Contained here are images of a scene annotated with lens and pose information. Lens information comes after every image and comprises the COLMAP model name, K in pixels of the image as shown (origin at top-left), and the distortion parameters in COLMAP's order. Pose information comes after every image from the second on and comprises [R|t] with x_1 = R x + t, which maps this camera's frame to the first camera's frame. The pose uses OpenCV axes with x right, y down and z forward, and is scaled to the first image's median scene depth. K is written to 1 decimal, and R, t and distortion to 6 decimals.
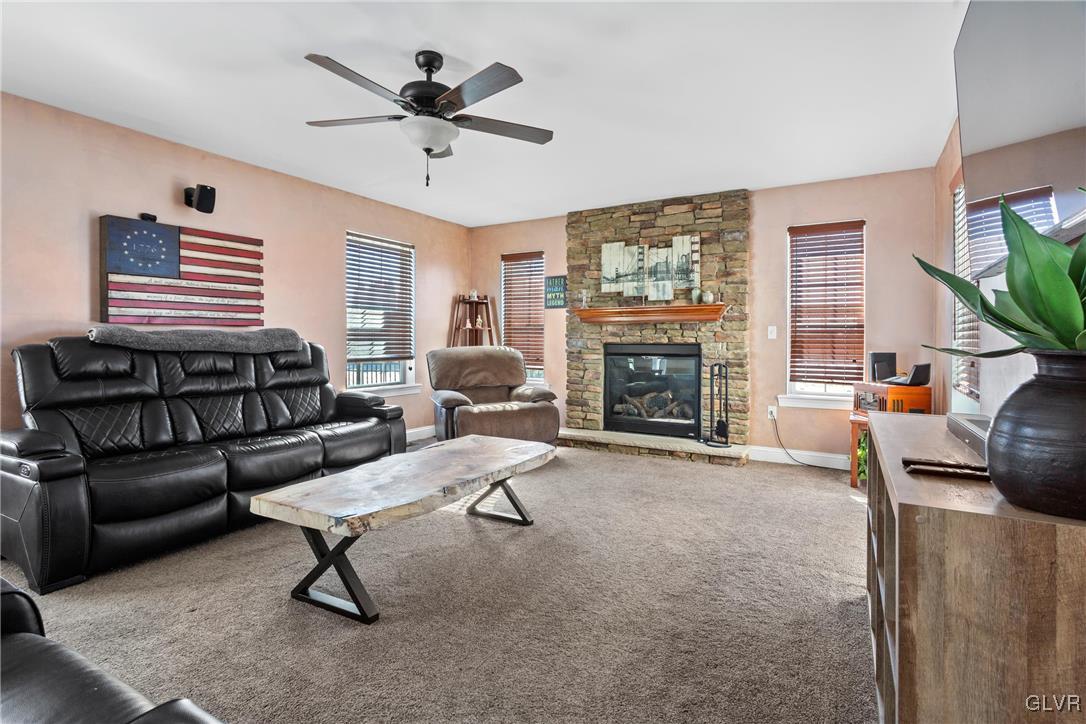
lens RADIAL K [[536.0, 0, 515.7], [0, 536.0, 337.7], [0, 0, 1]] dist [0.005471, -0.000020]
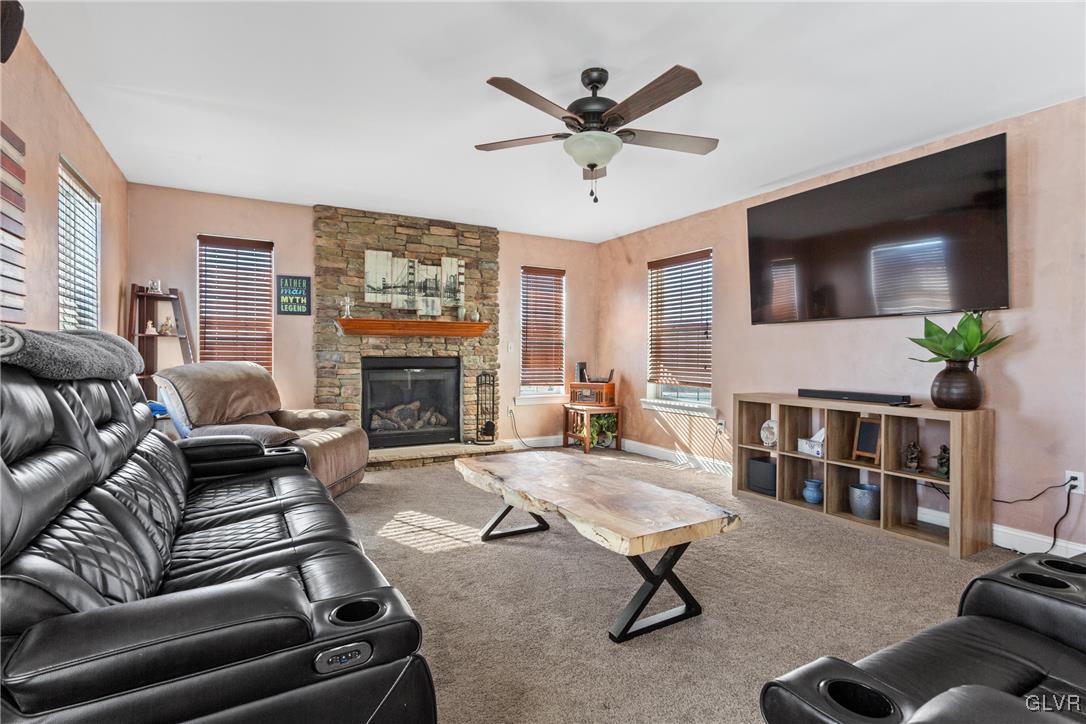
lens RADIAL K [[536.0, 0, 550.2], [0, 536.0, 357.1], [0, 0, 1]] dist [0.005471, -0.000020]
pose [[0.490520, -0.004596, 0.871418, -0.519778], [-0.006125, 0.999943, 0.008721, 0.001047], [-0.871408, -0.009615, 0.490464, 0.278354]]
